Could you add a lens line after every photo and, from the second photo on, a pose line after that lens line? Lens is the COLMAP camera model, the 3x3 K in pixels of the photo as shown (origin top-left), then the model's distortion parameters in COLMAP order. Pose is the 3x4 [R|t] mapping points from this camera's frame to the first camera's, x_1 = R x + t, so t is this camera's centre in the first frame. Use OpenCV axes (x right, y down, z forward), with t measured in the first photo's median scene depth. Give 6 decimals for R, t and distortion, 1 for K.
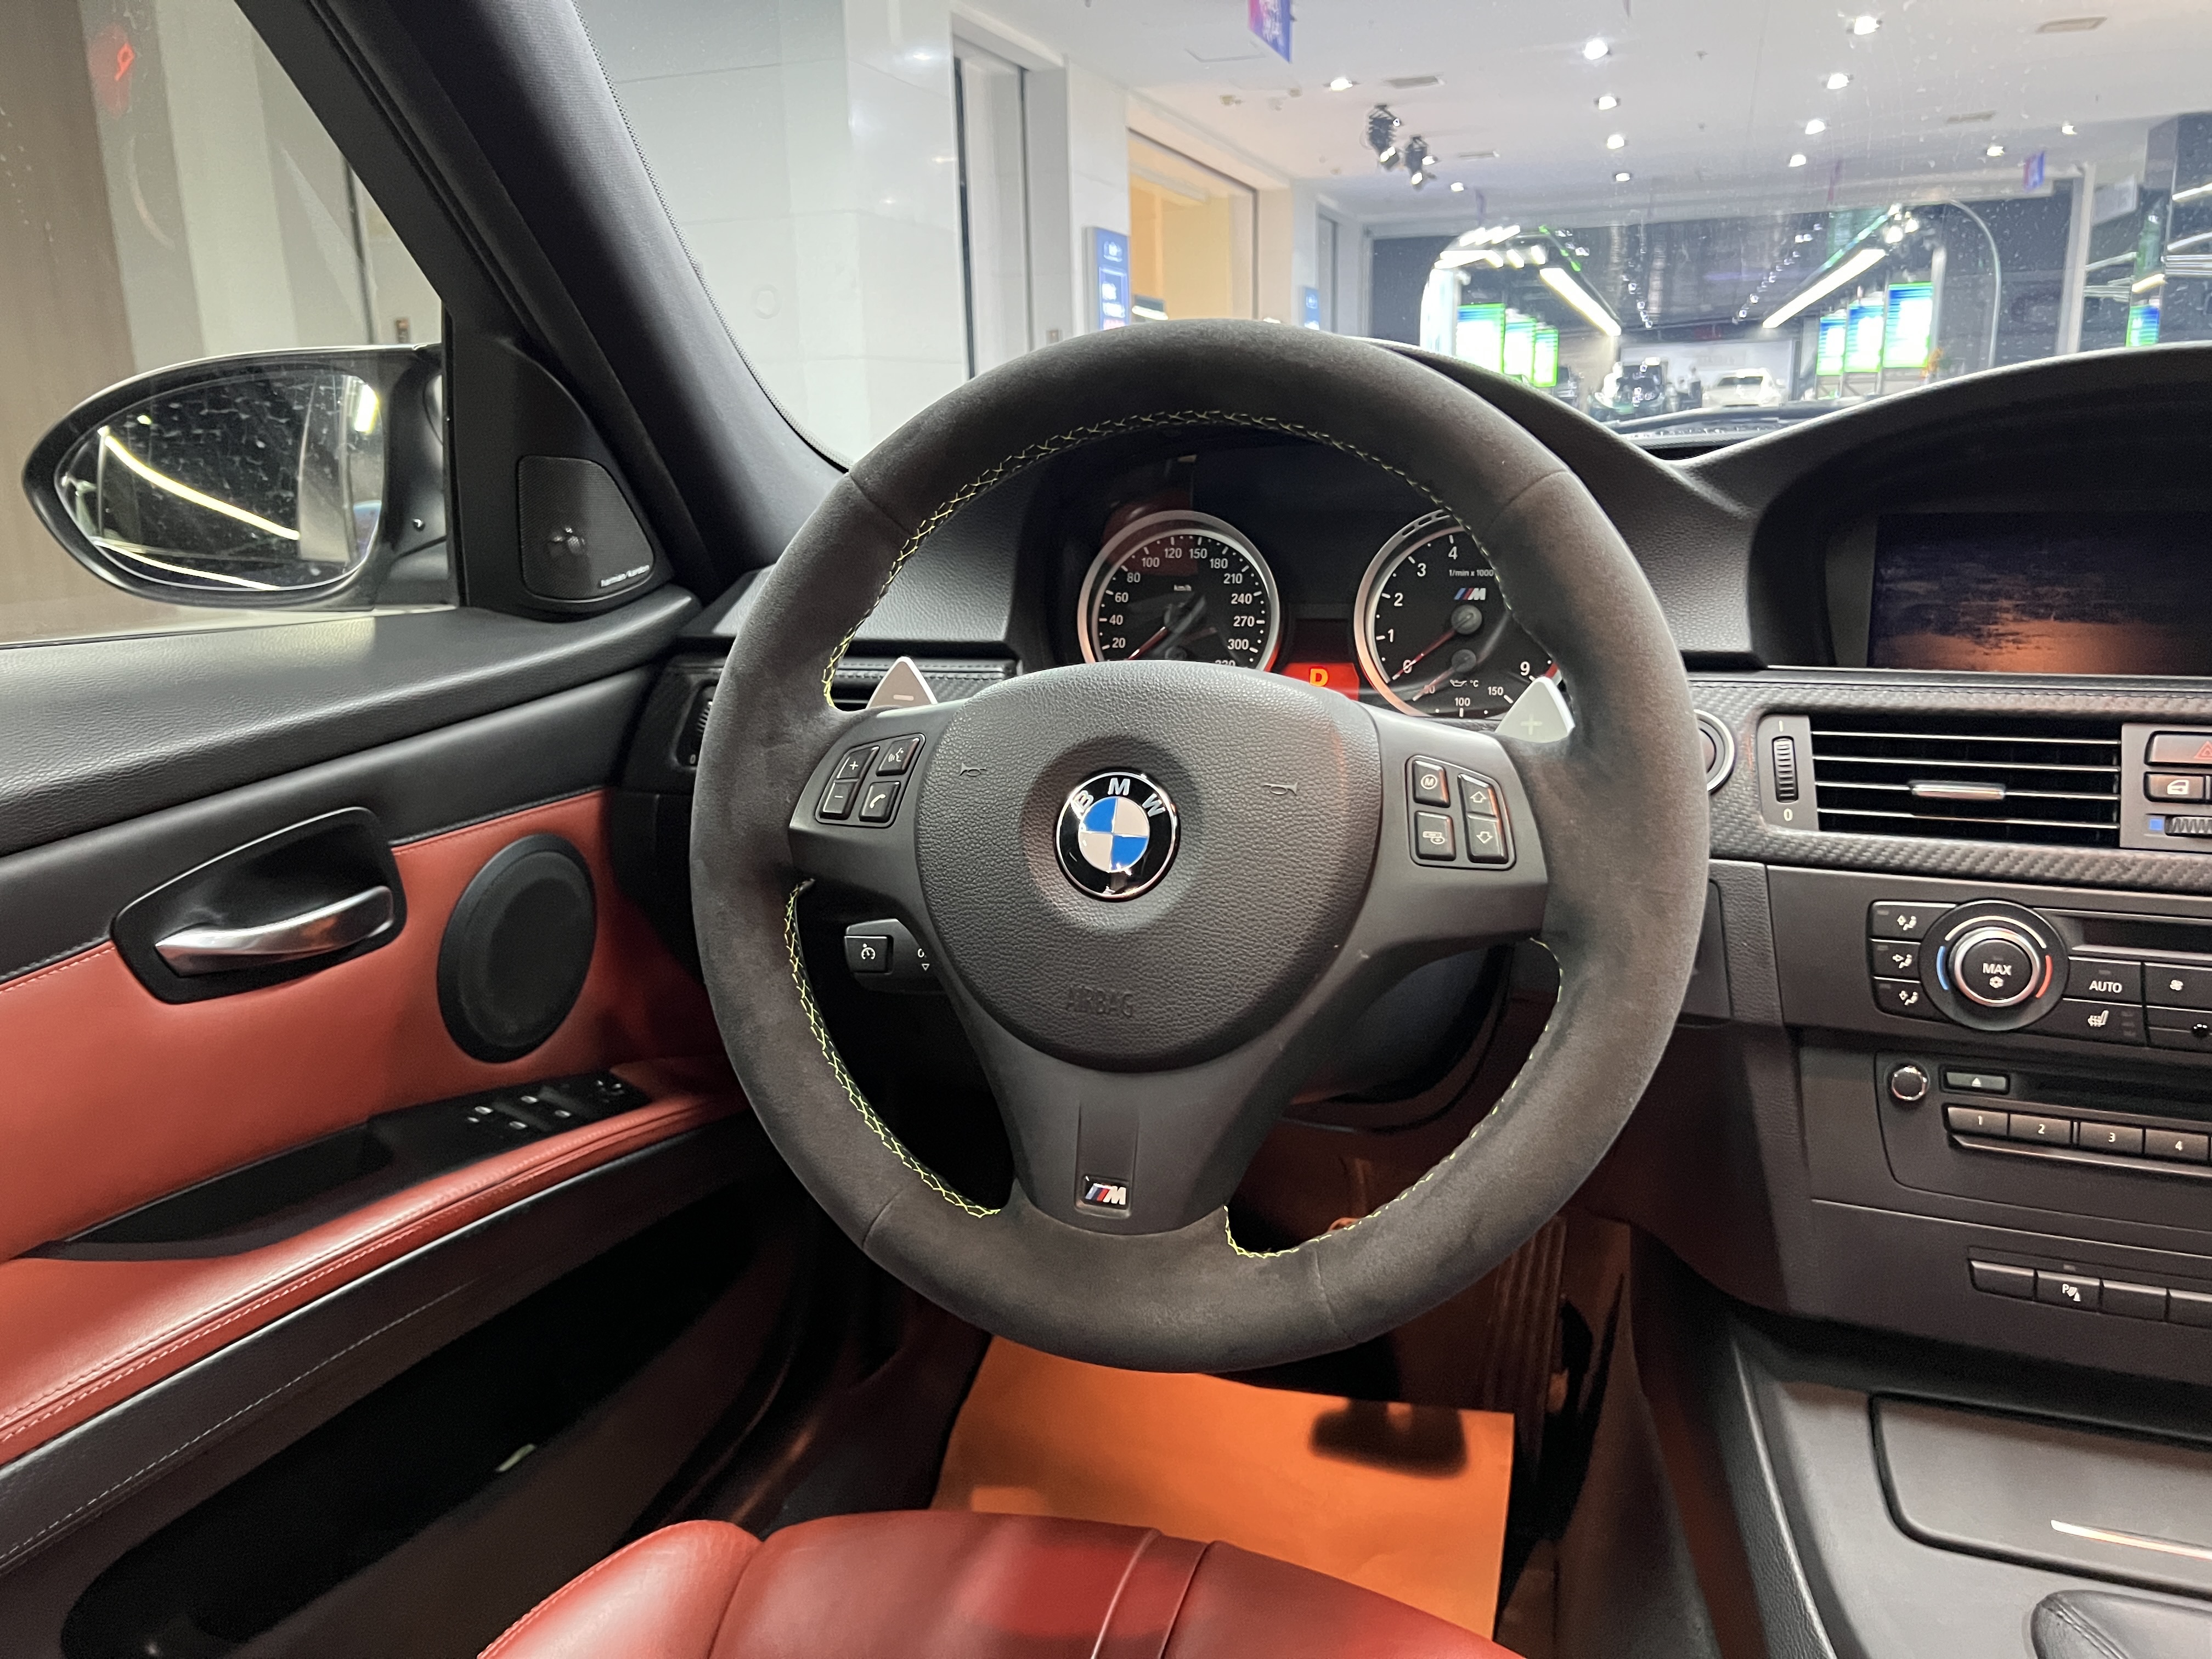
lens RADIAL K [[1667.9, 0, 1091.7], [0, 1667.9, 830.2], [0, 0, 1]] dist [0.041574, -0.056325]
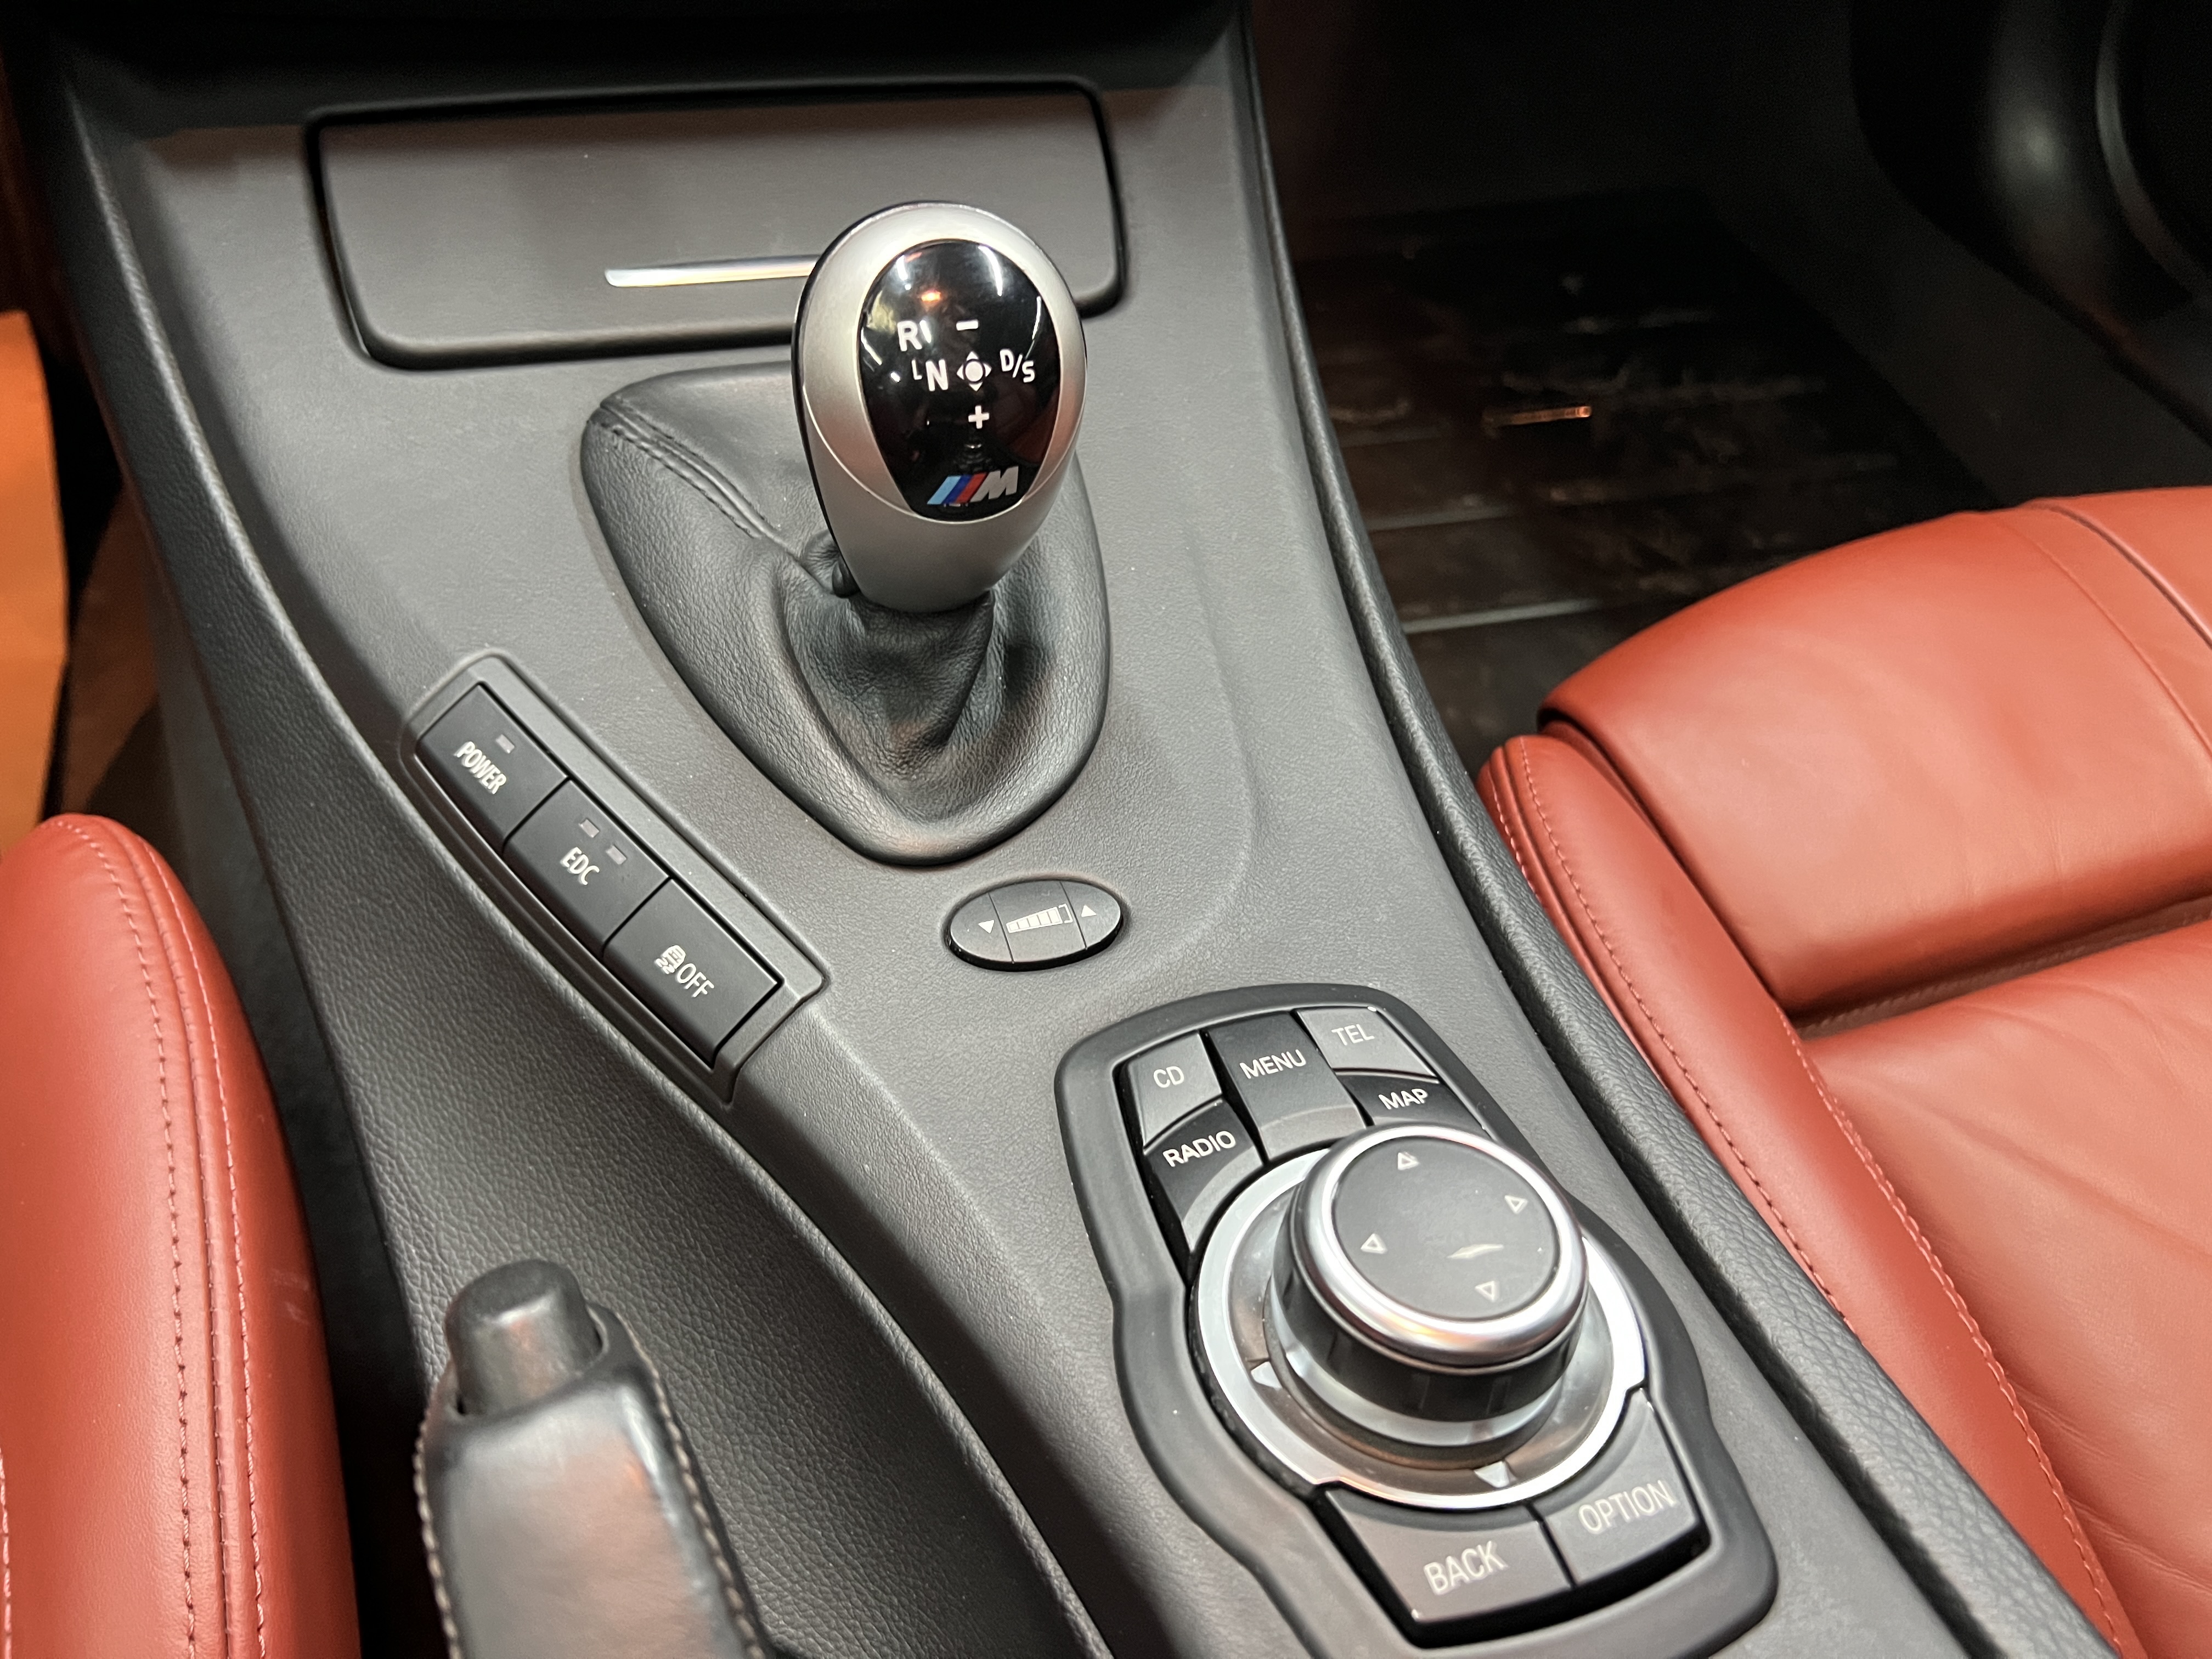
lens RADIAL K [[1667.9, 0, 1092.6], [0, 1667.9, 809.7], [0, 0, 1]] dist [0.041574, -0.056325]
pose [[0.792034, -0.403397, 0.458207, 0.341376], [0.045505, 0.787496, 0.614638, 0.196178], [-0.608779, -0.465963, 0.642080, 0.411536]]
